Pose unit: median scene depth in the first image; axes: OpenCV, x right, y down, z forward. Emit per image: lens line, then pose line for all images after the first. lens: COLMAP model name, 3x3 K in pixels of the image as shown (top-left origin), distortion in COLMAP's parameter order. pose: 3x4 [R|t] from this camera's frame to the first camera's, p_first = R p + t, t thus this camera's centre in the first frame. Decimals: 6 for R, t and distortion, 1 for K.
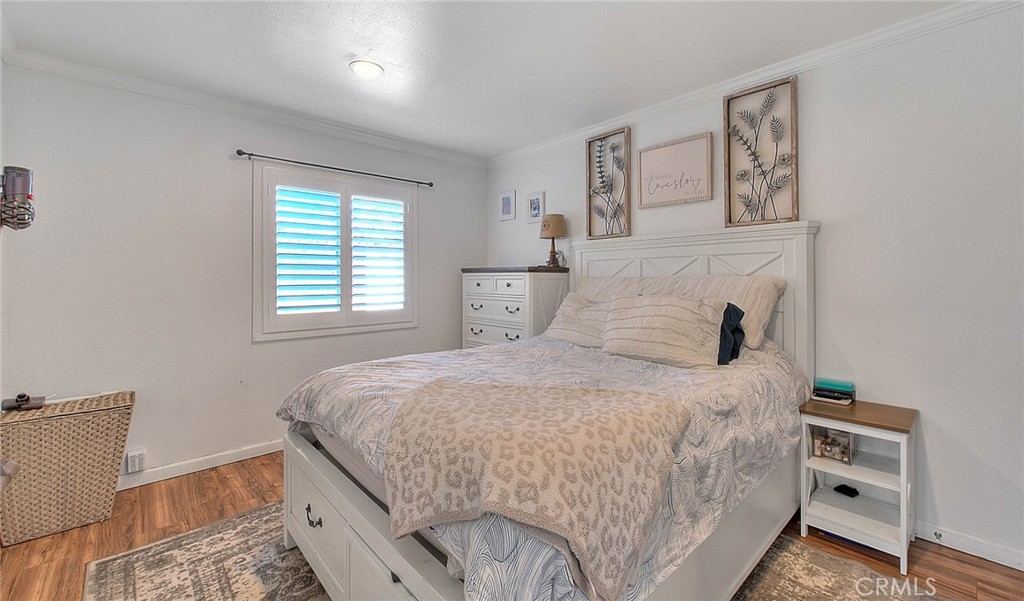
lens RADIAL K [[427.7, 0, 508.4], [0, 427.7, 283.9], [0, 0, 1]] dist [-0.000171, -0.000118]
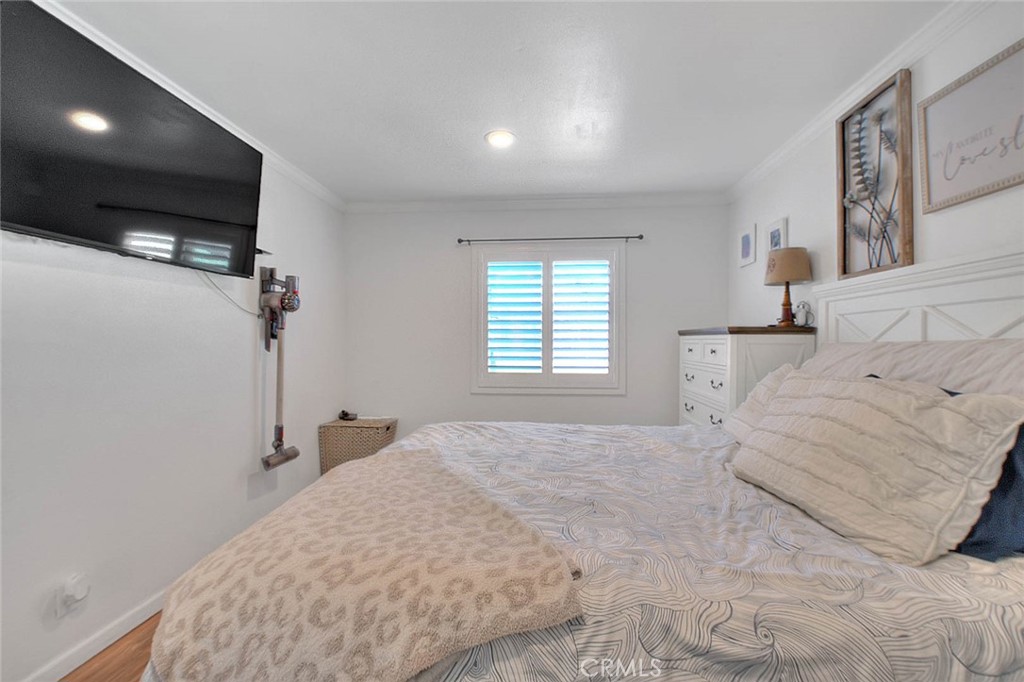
lens RADIAL K [[407.3, 0, 512.6], [0, 407.3, 348.5], [0, 0, 1]] dist [-0.014702, -0.000449]
pose [[0.676022, 0.016337, -0.736700, 0.305646], [-0.013640, 0.999860, 0.009656, -0.005062], [0.736755, 0.003521, 0.676150, 0.266895]]
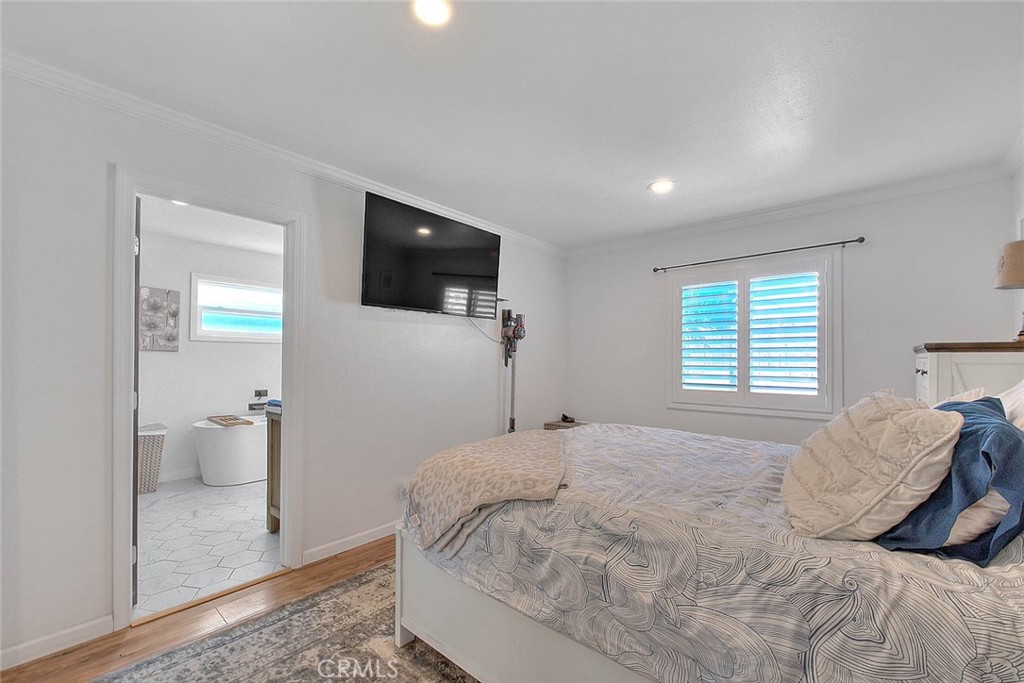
lens RADIAL K [[414.4, 0, 514.1], [0, 414.4, 368.4], [0, 0, 1]] dist [-0.000238, -0.000277]
pose [[0.102876, 0.024234, -0.994399, 0.581579], [-0.016596, 0.999606, 0.022644, -0.007605], [0.994556, 0.014174, 0.103237, 0.348064]]
